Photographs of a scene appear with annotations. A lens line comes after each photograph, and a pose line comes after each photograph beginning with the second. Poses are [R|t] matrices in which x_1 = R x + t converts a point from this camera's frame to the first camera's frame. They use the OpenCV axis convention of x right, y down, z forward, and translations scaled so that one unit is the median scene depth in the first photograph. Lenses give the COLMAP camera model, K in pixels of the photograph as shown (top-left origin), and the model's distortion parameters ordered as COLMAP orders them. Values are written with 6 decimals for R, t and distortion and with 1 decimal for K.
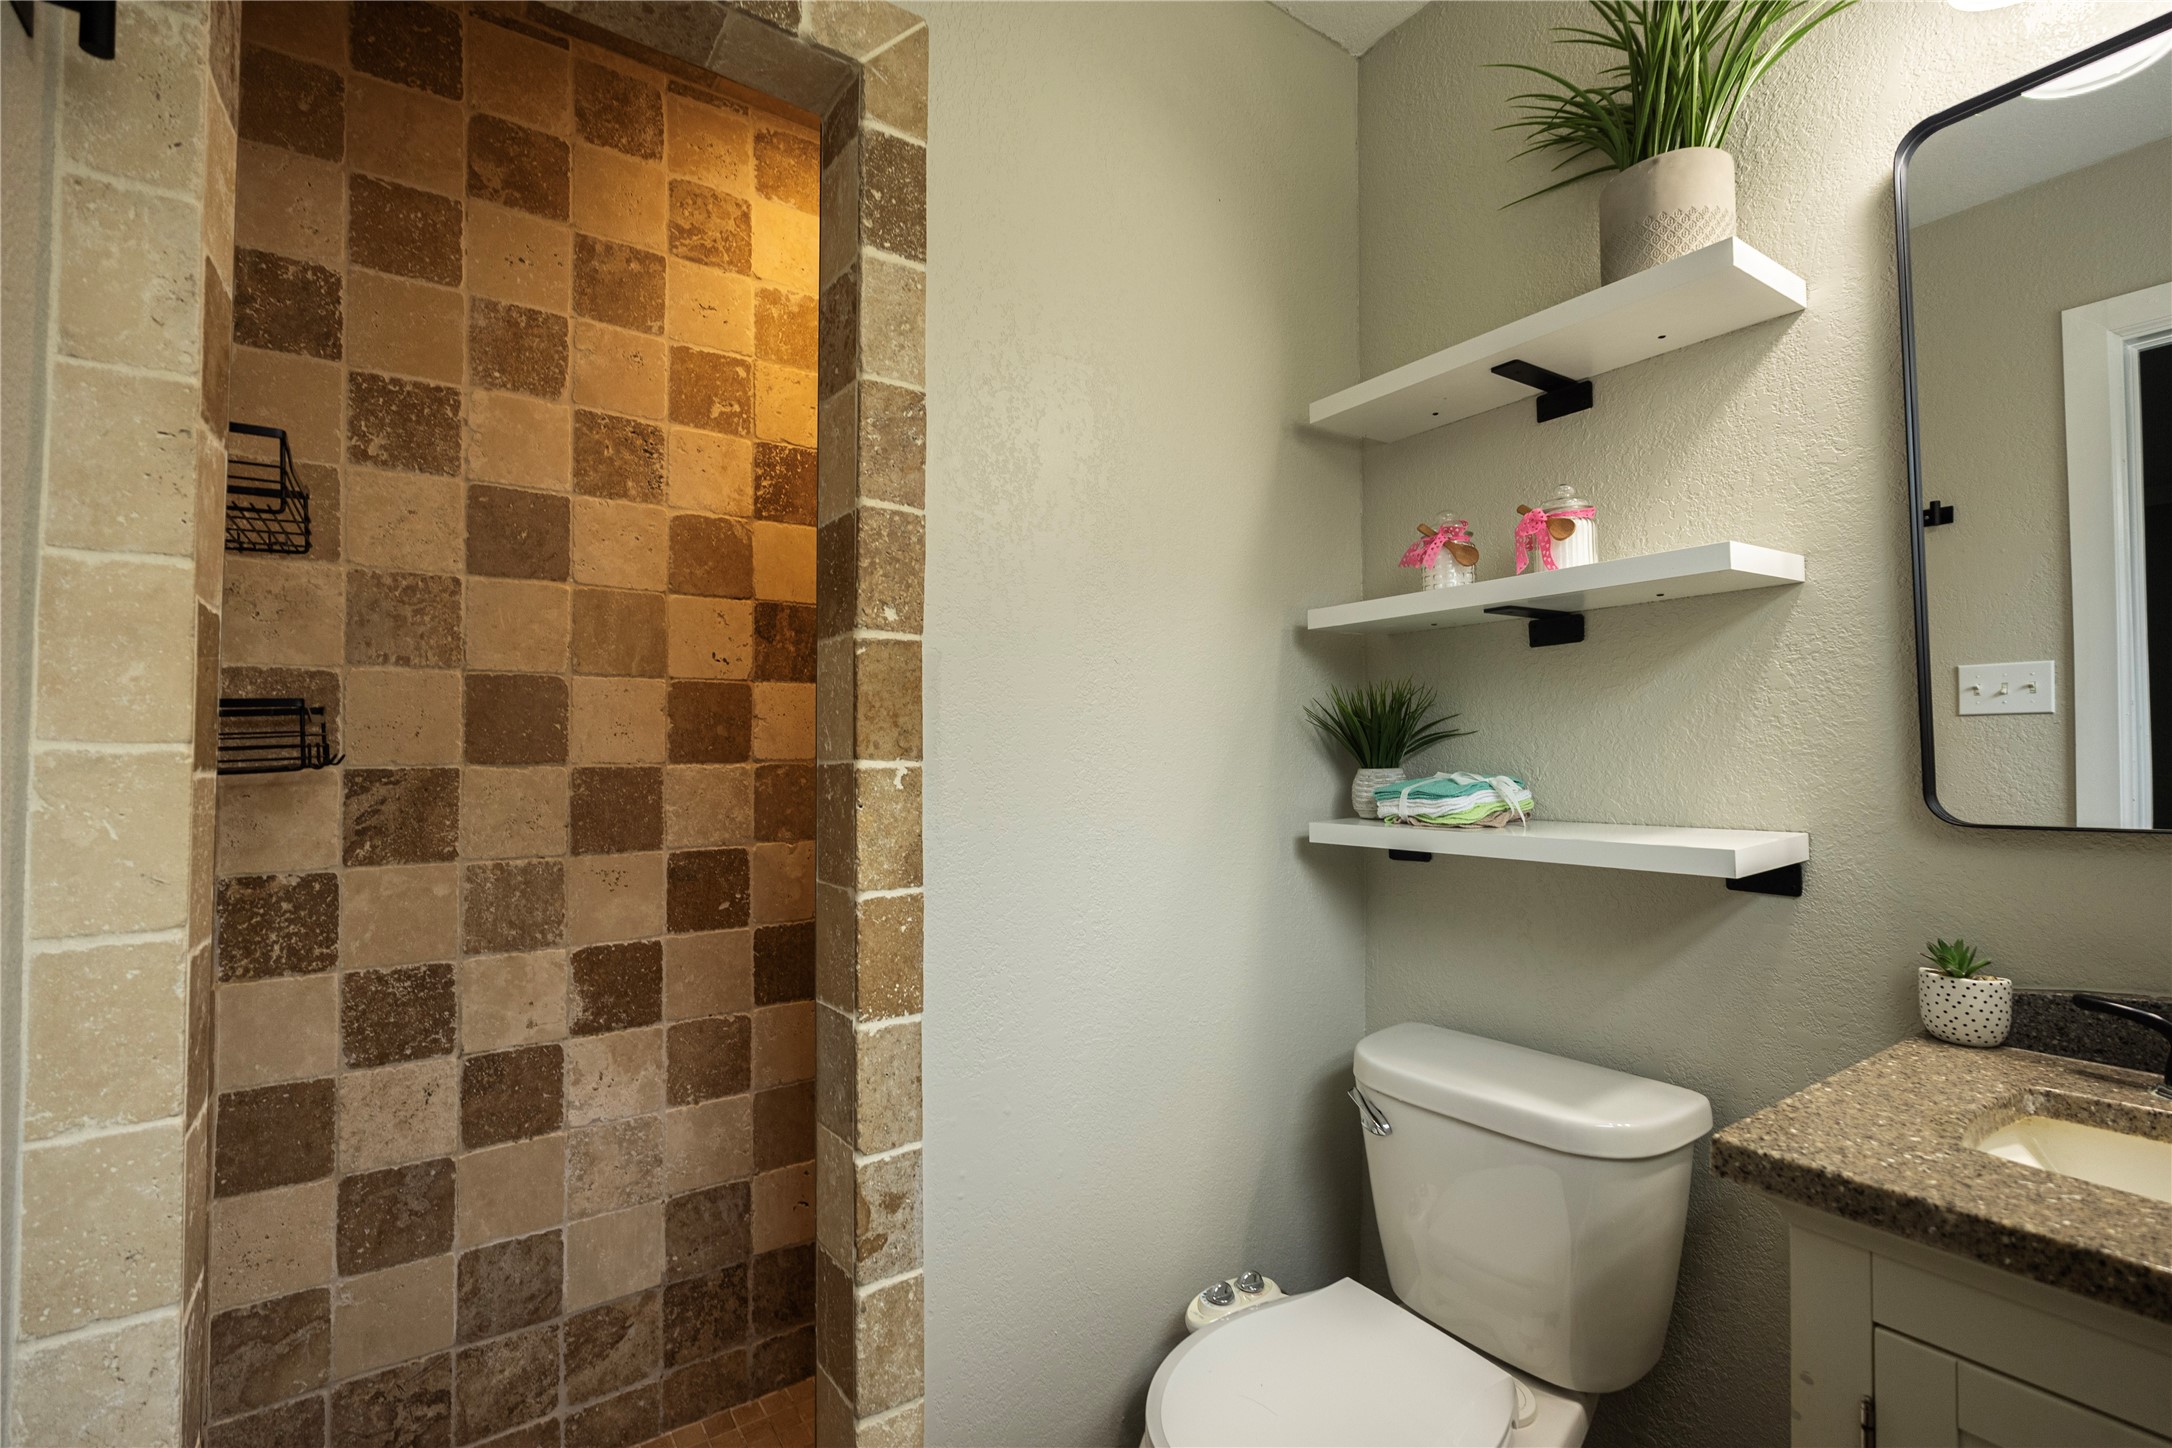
lens RADIAL K [[967.9, 0, 1087.8], [0, 967.9, 726.7], [0, 0, 1]] dist [-0.001266, -0.000113]
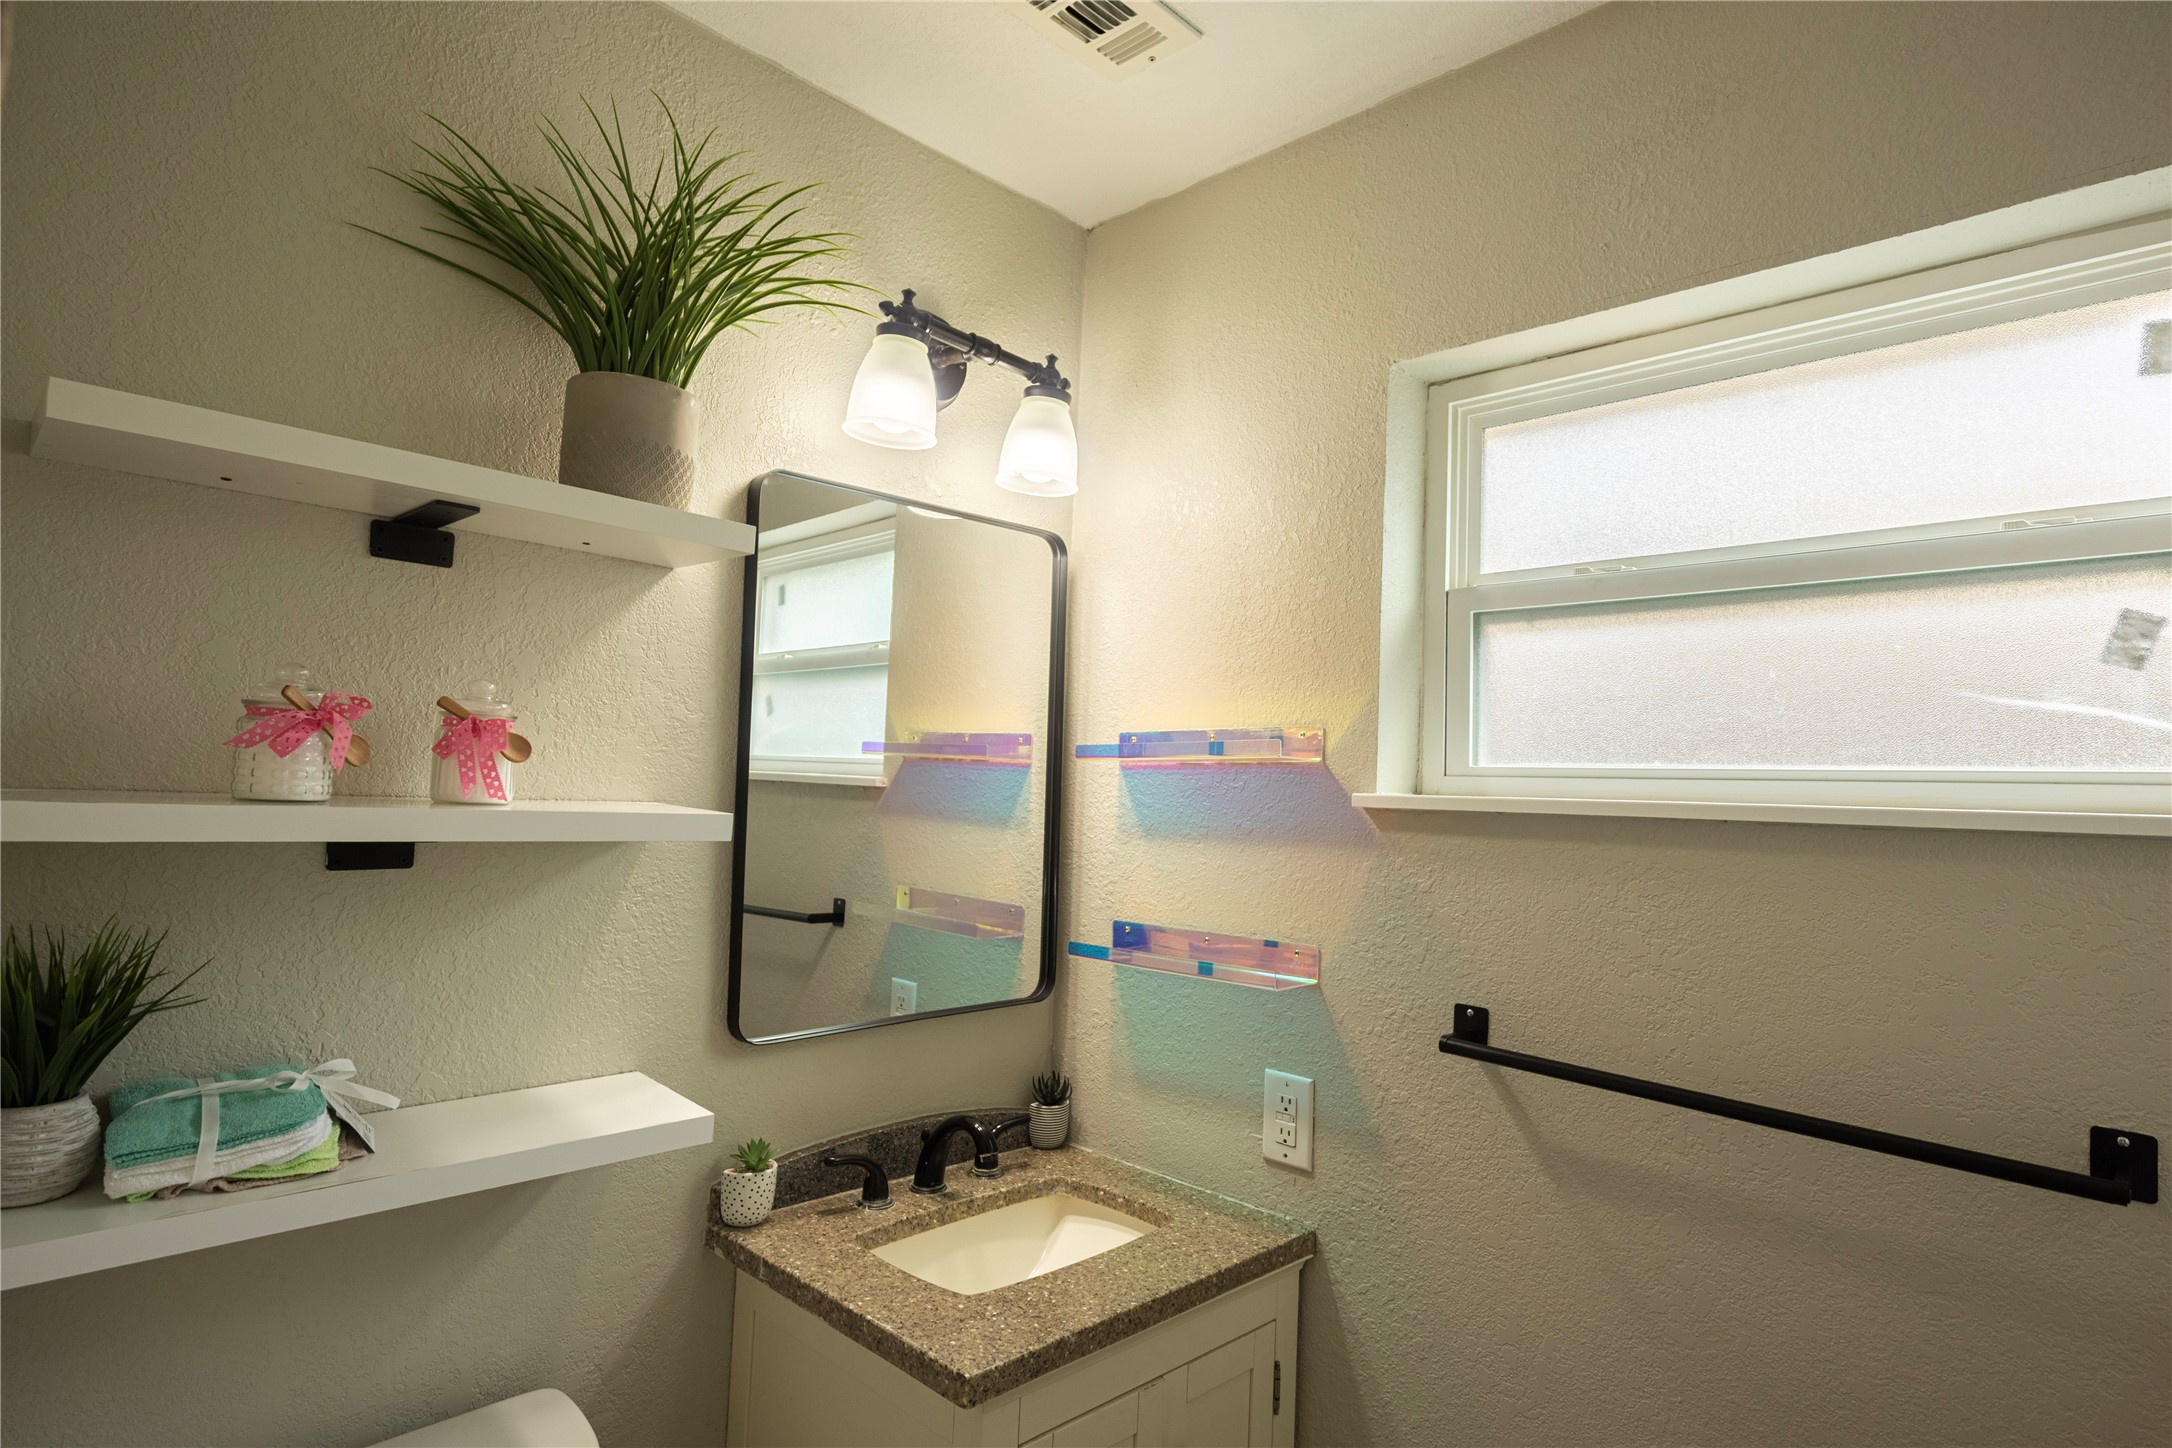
lens RADIAL K [[1146.2, 0, 1086.0], [0, 1146.2, 724.0], [0, 0, 1]] dist [0.000641, 0.000316]
pose [[-0.187406, 0.062831, 0.980271, -0.549958], [-0.064340, 0.995024, -0.076076, -0.191681], [-0.980173, -0.077328, -0.182431, 0.755349]]
